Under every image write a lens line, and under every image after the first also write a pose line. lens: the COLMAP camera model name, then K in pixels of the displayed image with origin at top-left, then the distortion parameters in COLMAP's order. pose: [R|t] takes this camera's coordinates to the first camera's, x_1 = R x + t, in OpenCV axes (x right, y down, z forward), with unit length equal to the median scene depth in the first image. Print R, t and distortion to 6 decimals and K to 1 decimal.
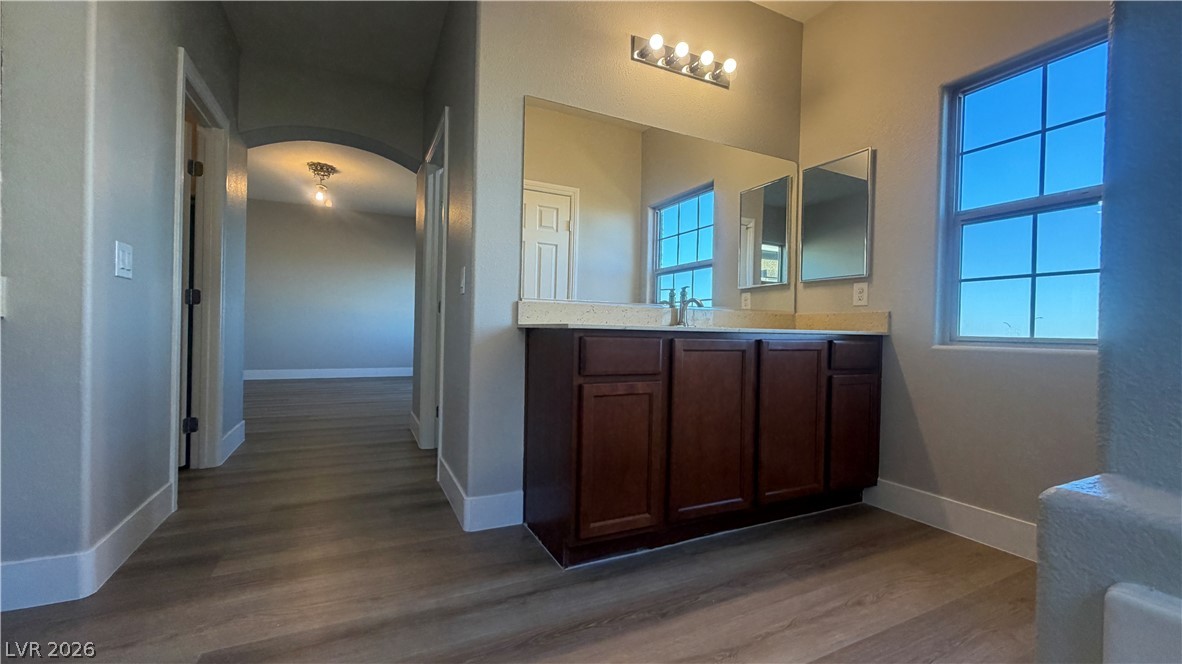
lens RADIAL K [[476.5, 0, 591.0], [0, 476.5, 332.0], [0, 0, 1]] dist [-0.000348, 0.000338]
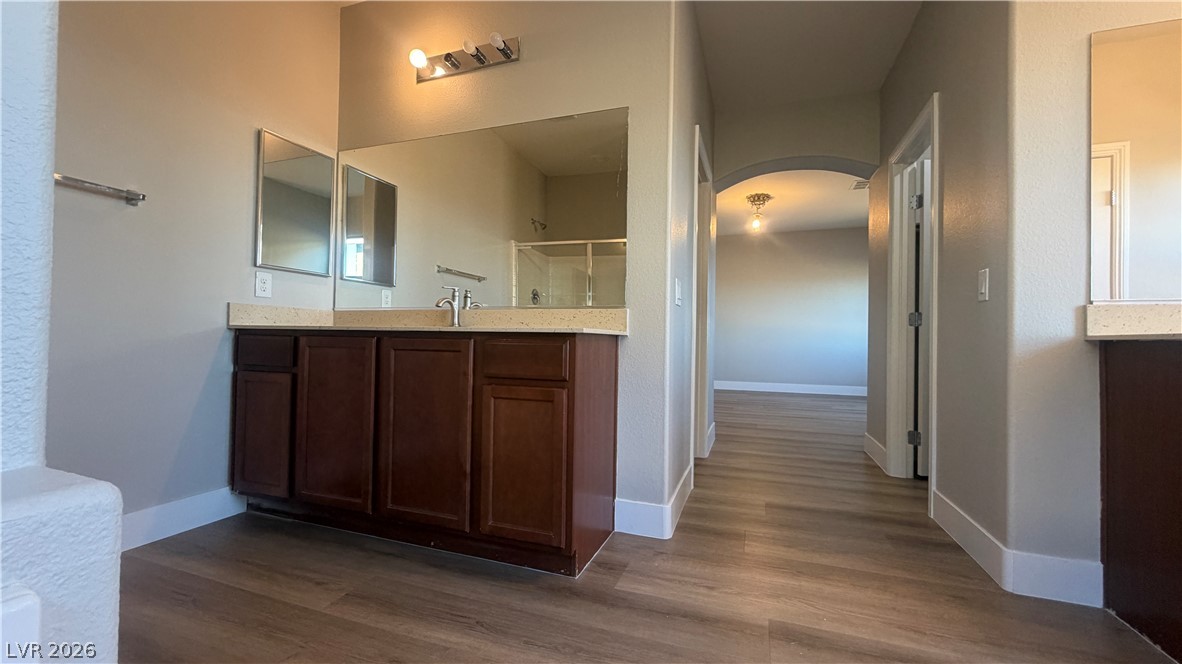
lens RADIAL K [[476.5, 0, 591.0], [0, 476.5, 332.0], [0, 0, 1]] dist [-0.000348, 0.000338]
pose [[0.678890, -0.026589, -0.733759, -0.120301], [0.001825, 0.999402, -0.034527, 0.002088], [0.734238, 0.022101, 0.678532, -0.075926]]
